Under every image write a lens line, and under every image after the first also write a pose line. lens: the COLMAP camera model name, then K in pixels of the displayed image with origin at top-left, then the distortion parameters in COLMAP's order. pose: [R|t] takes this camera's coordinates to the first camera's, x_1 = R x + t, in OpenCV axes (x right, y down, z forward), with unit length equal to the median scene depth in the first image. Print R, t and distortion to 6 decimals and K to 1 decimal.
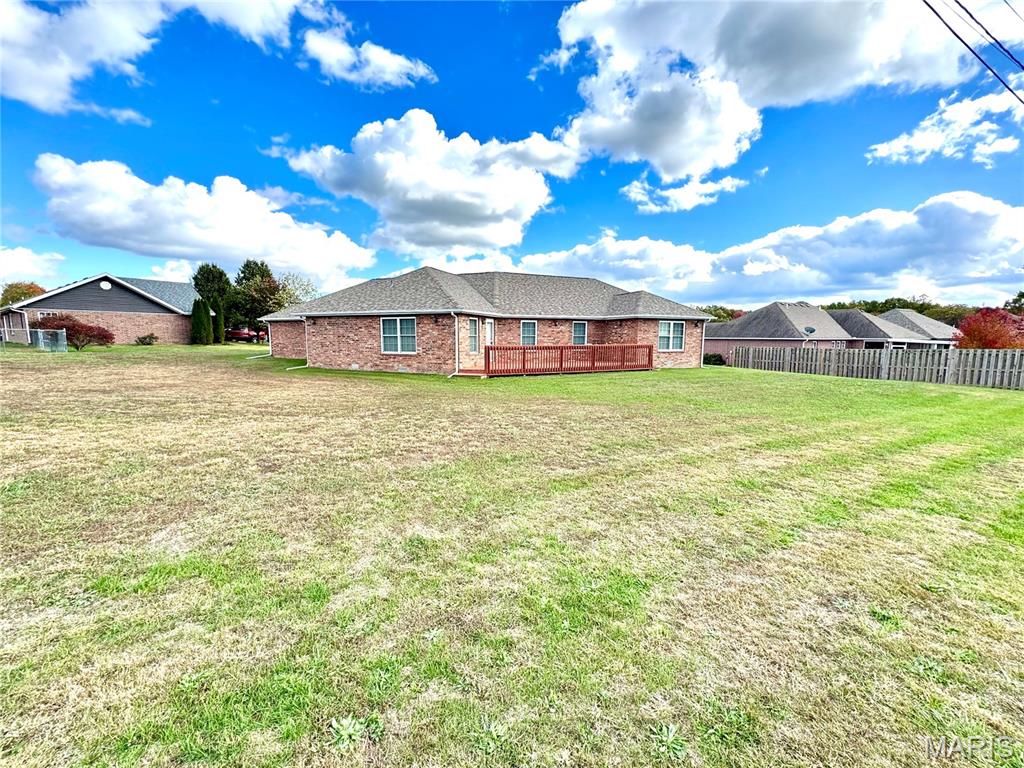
lens RADIAL K [[406.2, 0, 514.5], [0, 406.2, 383.0], [0, 0, 1]] dist [-0.003728, -0.000172]
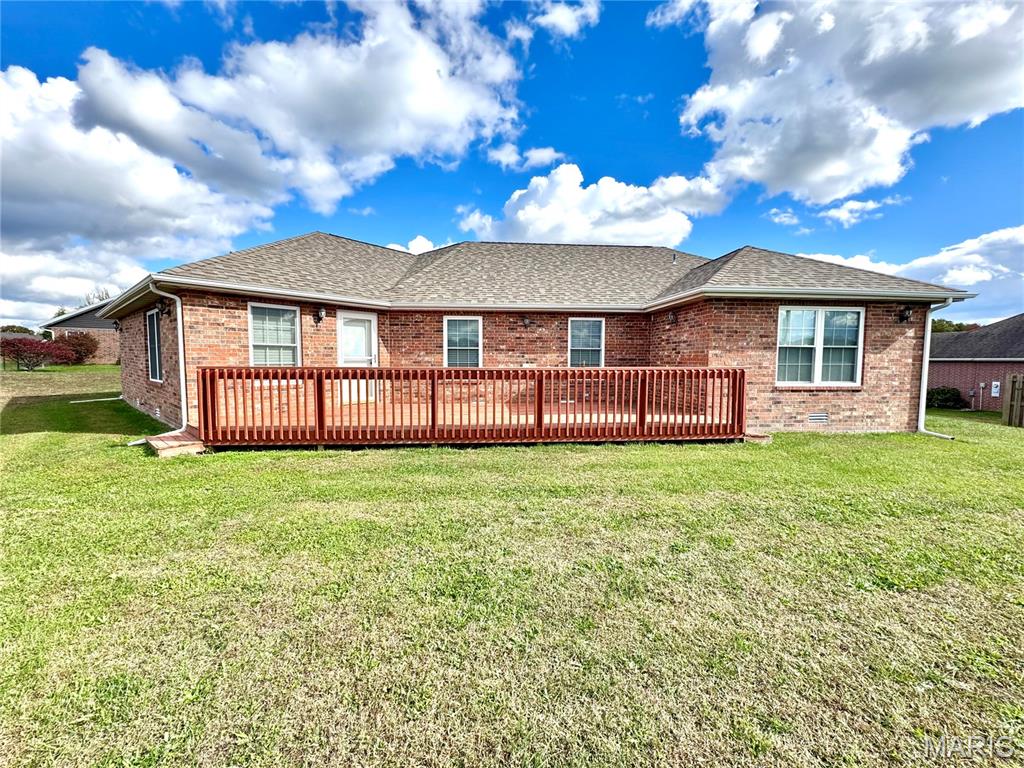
lens RADIAL K [[406.2, 0, 514.5], [0, 406.2, 383.0], [0, 0, 1]] dist [-0.003728, -0.000172]
pose [[0.938308, 0.021038, -0.345159, 0.252388], [-0.041910, 0.997708, -0.053117, -0.050268], [0.343250, 0.064306, 0.937040, 0.553302]]
